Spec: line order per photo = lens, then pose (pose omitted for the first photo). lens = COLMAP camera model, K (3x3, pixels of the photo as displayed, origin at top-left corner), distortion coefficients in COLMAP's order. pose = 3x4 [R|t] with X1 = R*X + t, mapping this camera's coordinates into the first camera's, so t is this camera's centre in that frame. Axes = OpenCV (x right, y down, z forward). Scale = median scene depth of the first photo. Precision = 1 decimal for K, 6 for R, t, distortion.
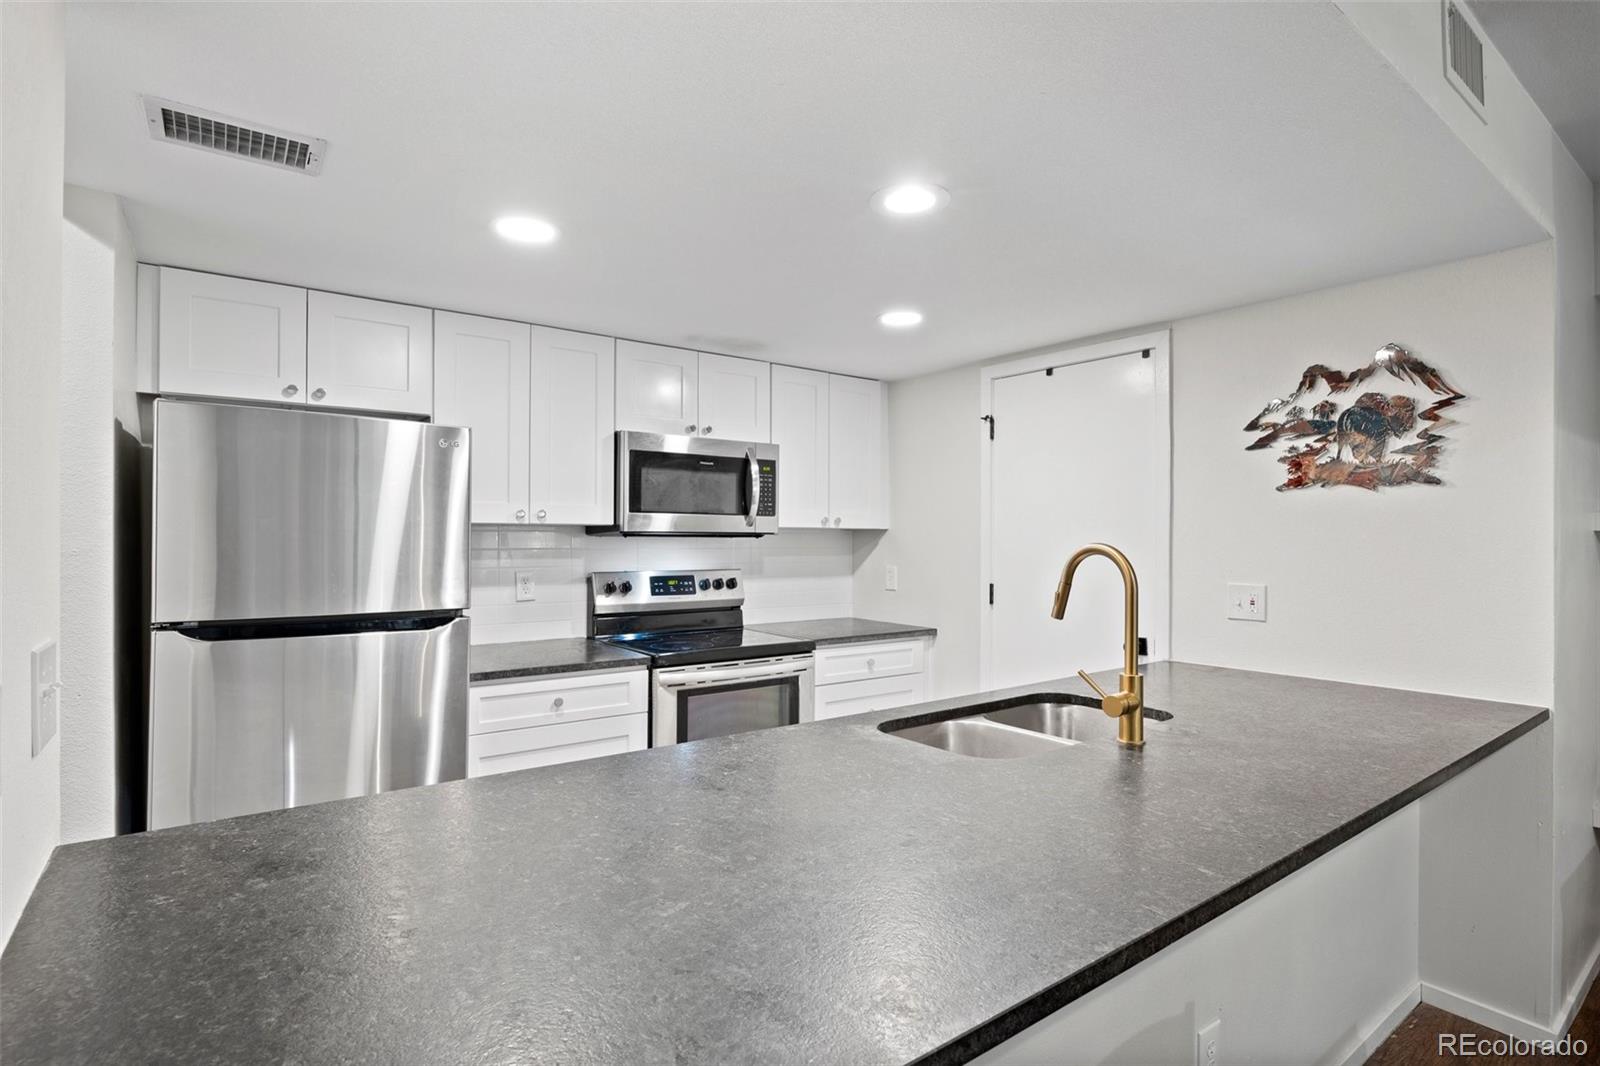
lens RADIAL K [[823.4, 0, 837.0], [0, 823.4, 523.9], [0, 0, 1]] dist [-0.000124, -0.000714]
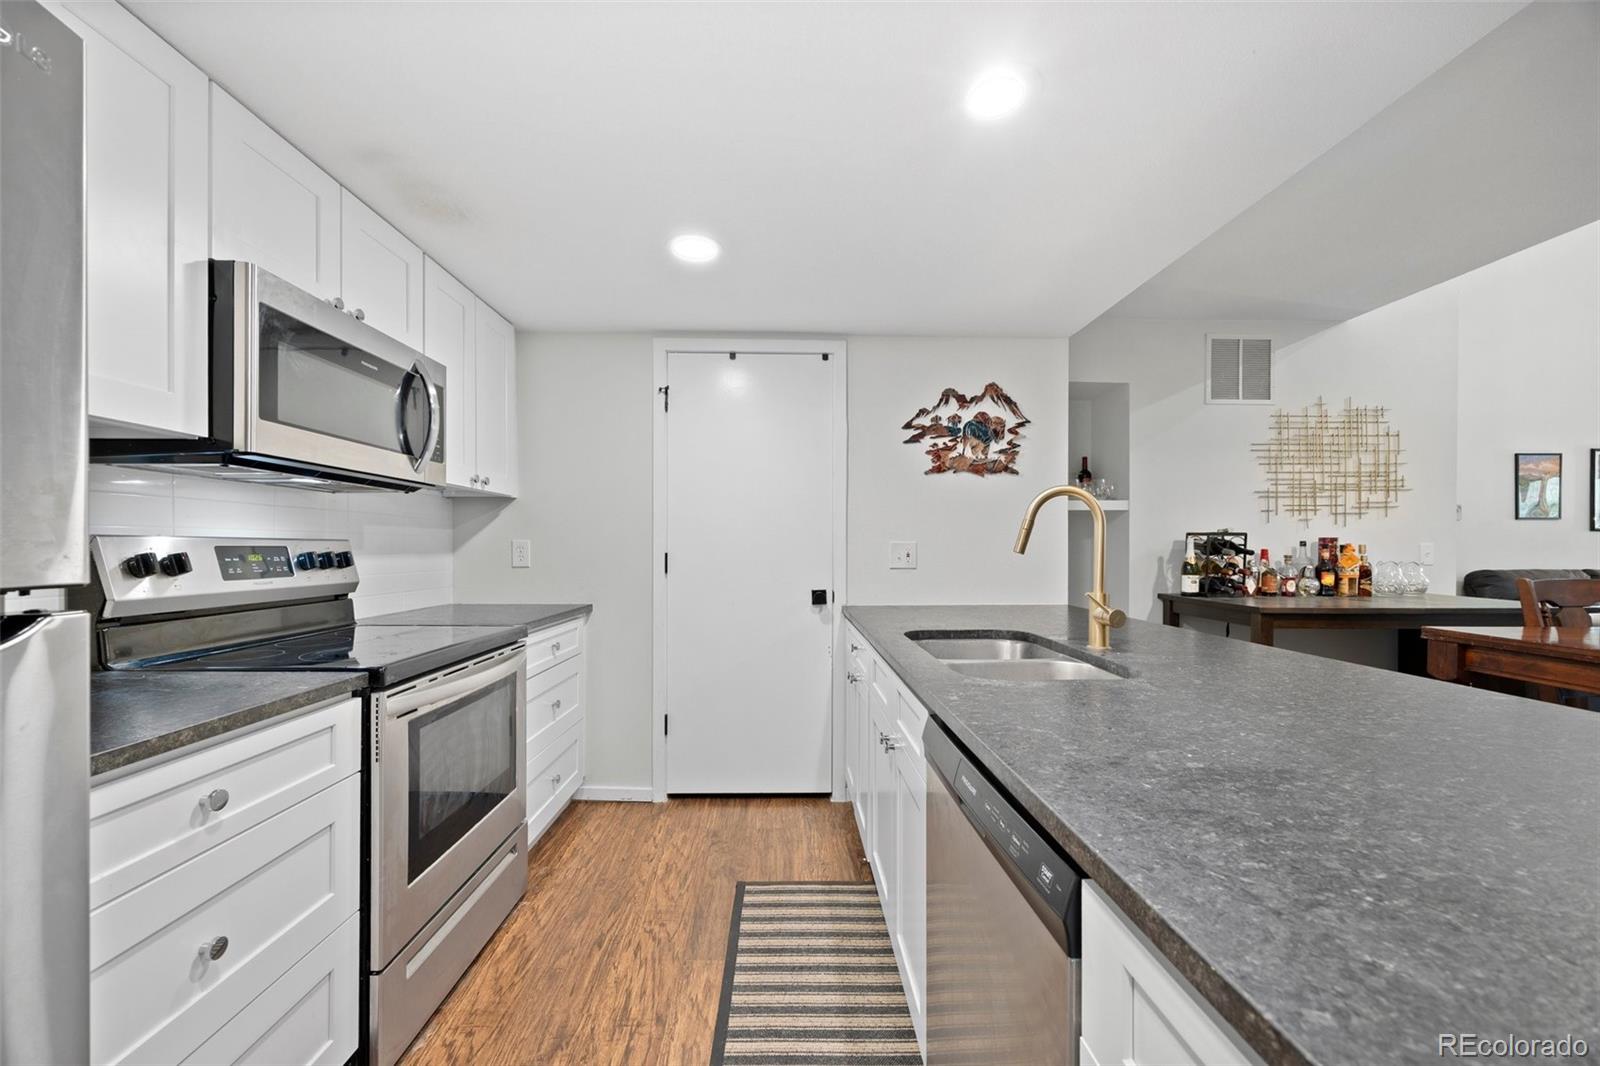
lens RADIAL K [[612.1, 0, 796.2], [0, 612.1, 541.6], [0, 0, 1]] dist [0.000766, 0.000134]
pose [[0.594757, 0.003604, 0.803897, -0.433371], [-0.007517, 0.999971, 0.001078, 0.075590], [-0.803870, -0.006684, 0.594767, 0.566683]]
